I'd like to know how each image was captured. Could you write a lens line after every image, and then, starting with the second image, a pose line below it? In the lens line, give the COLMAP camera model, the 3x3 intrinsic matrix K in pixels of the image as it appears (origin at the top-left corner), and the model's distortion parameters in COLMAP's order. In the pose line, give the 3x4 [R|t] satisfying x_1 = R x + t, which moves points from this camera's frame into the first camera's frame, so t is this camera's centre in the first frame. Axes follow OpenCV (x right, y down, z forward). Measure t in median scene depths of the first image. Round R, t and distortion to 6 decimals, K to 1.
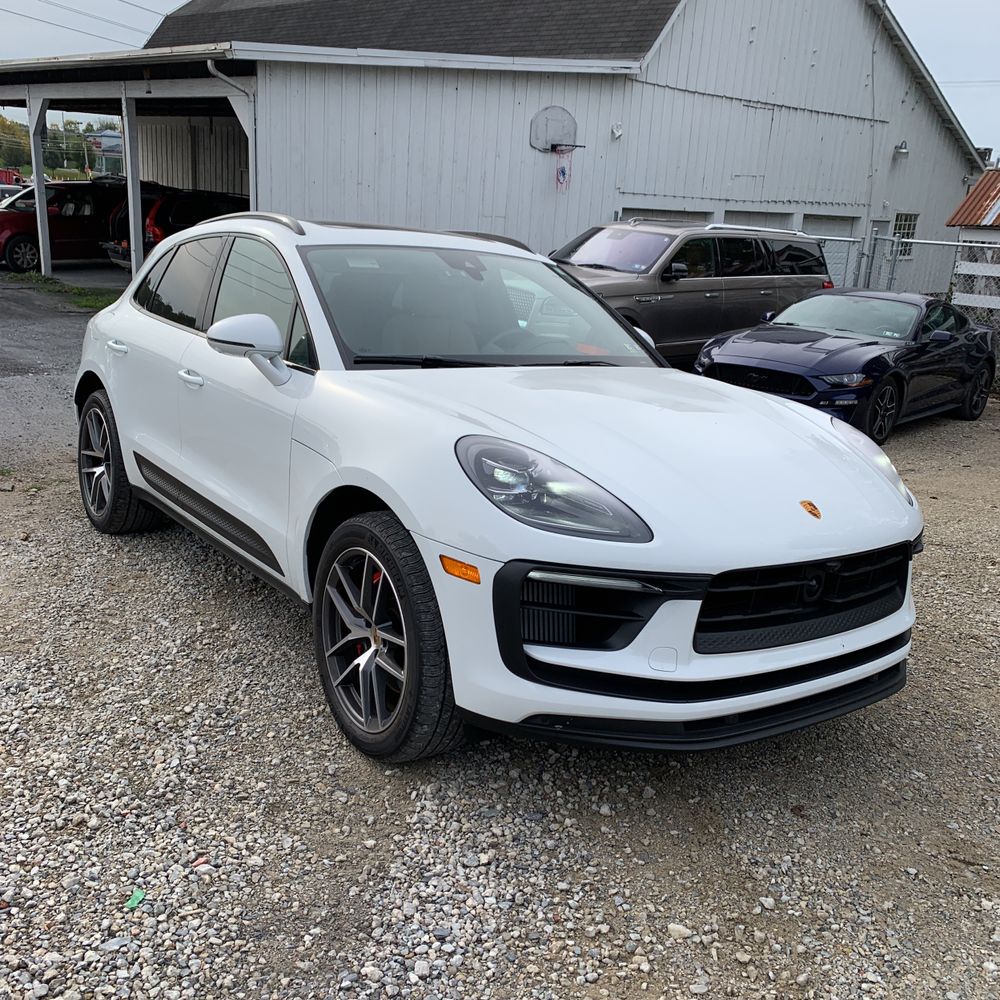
lens RADIAL K [[1026.7, 0, 500.0], [0, 1026.7, 500.0], [0, 0, 1]] dist [0.027807, -0.006724]
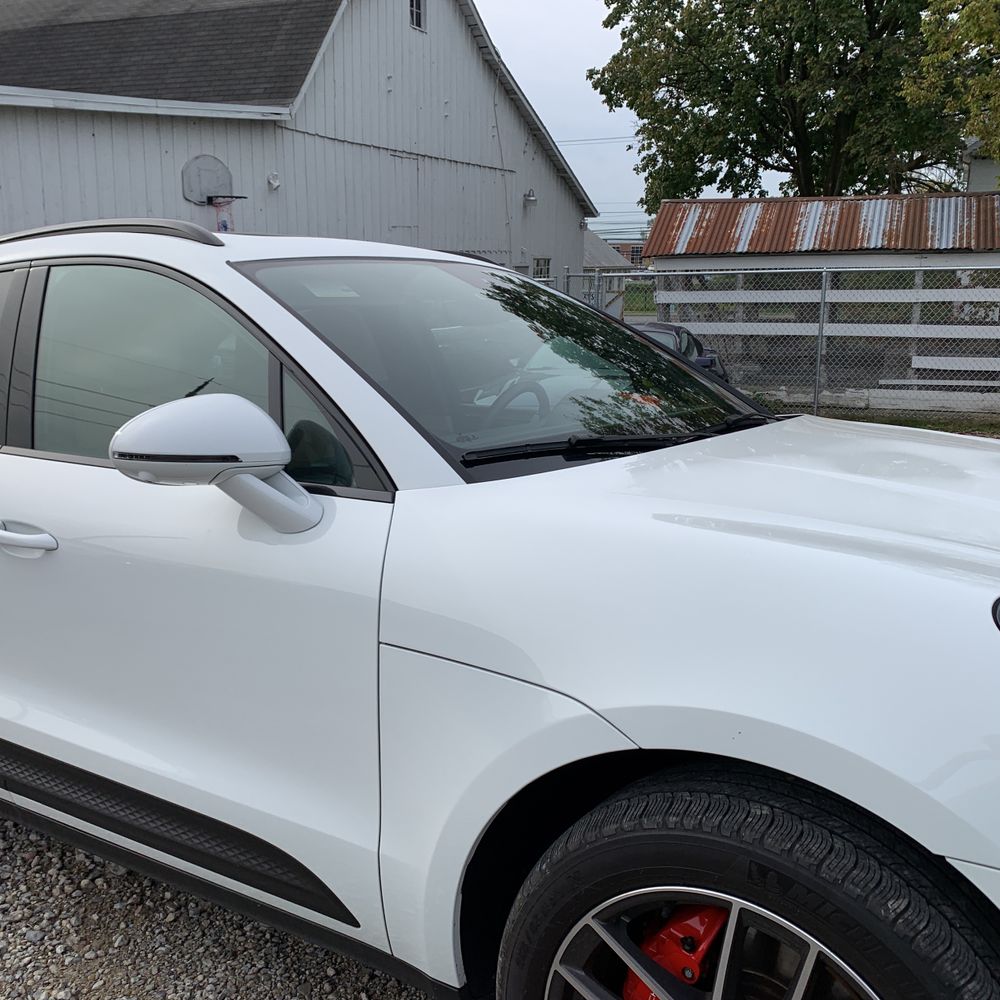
lens RADIAL K [[1030.0, 0, 489.5], [0, 1030.0, 489.8], [0, 0, 1]] dist [0.016294, -0.004915]
pose [[0.931663, -0.134471, 0.337522, -0.060890], [0.157525, 0.986633, -0.041734, -0.020311], [-0.327398, 0.092050, 0.940392, 0.108258]]
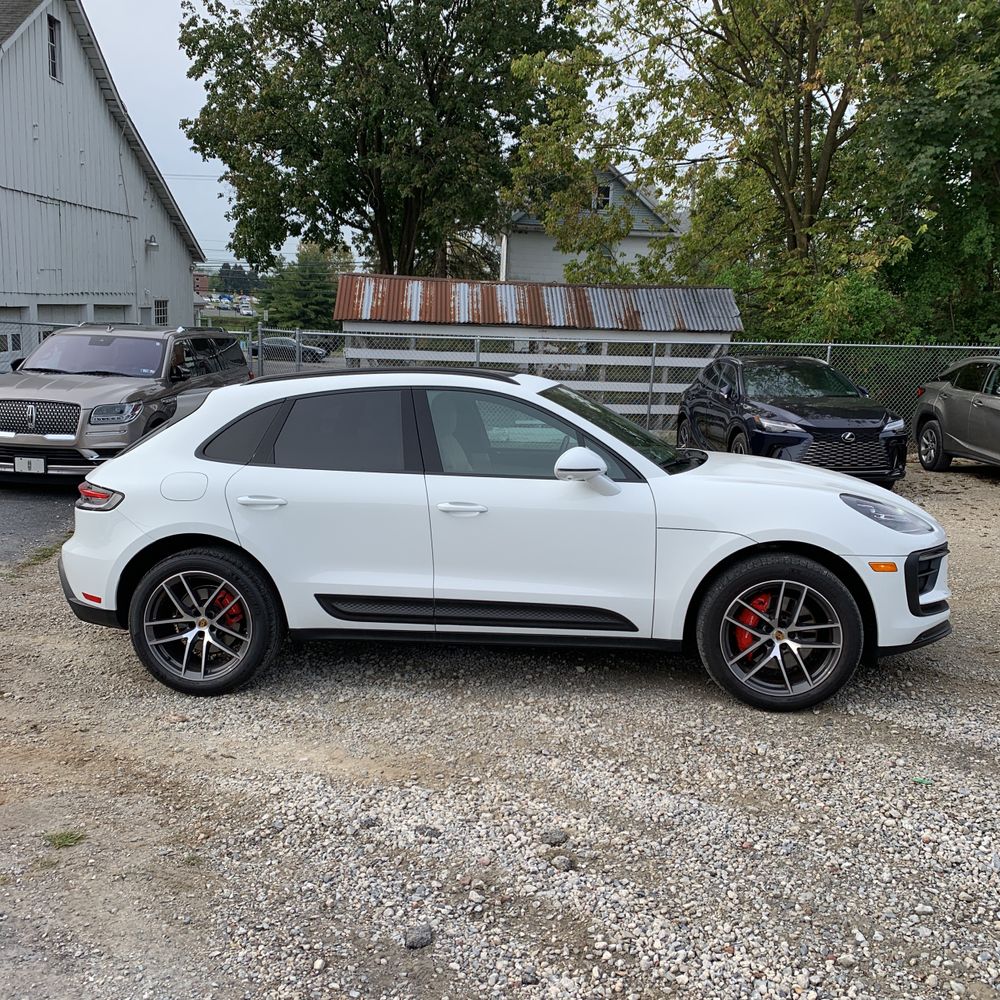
lens RADIAL K [[1017.5, 0, 512.0], [0, 1017.5, 498.5], [0, 0, 1]] dist [0.123679, -0.278150]
pose [[0.680711, -0.160729, 0.714702, -0.268215], [0.209306, 0.977635, 0.020508, -0.034074], [-0.702014, 0.135631, 0.699129, 0.030422]]
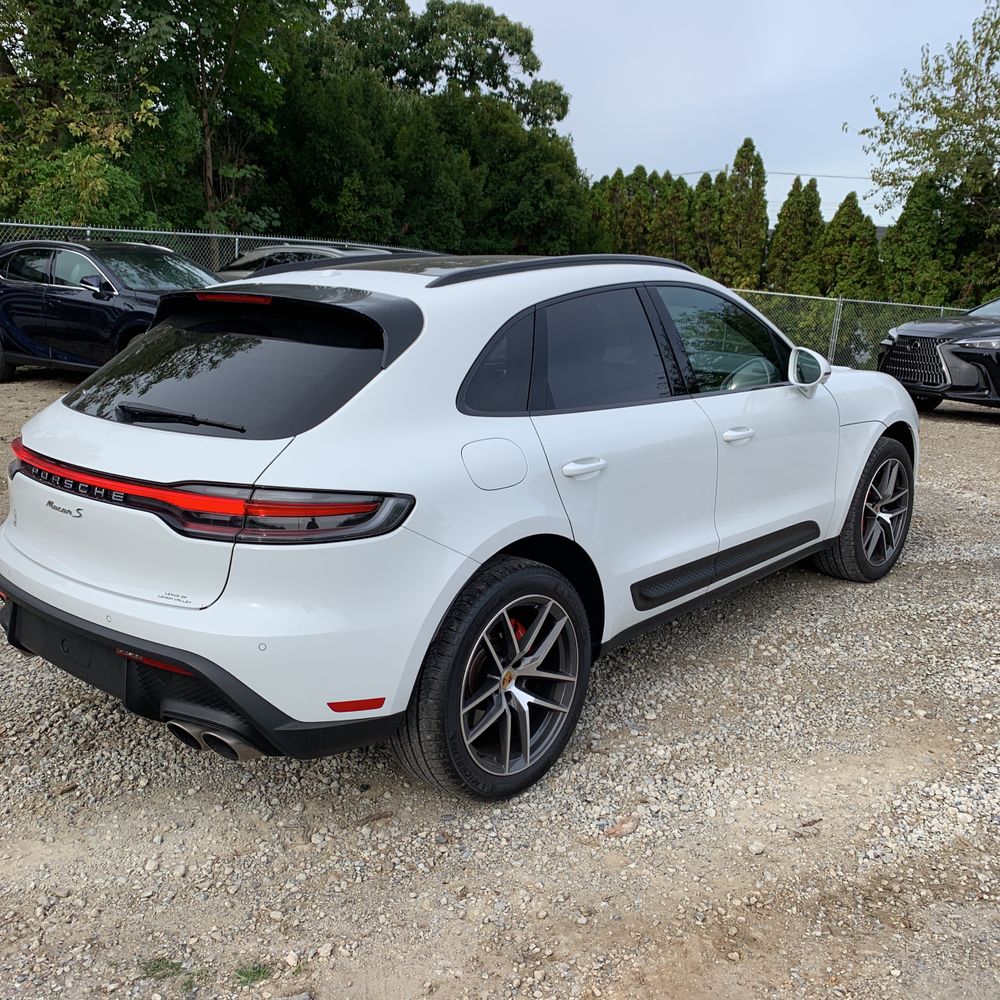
lens RADIAL K [[1029.3, 0, 503.7], [0, 1029.3, 502.4], [0, 0, 1]] dist [0.038500, -0.054631]
pose [[-0.194807, -0.293538, 0.935887, -0.285528], [0.201348, 0.921879, 0.331056, -0.102785], [-0.959953, 0.252931, -0.120486, 0.326570]]
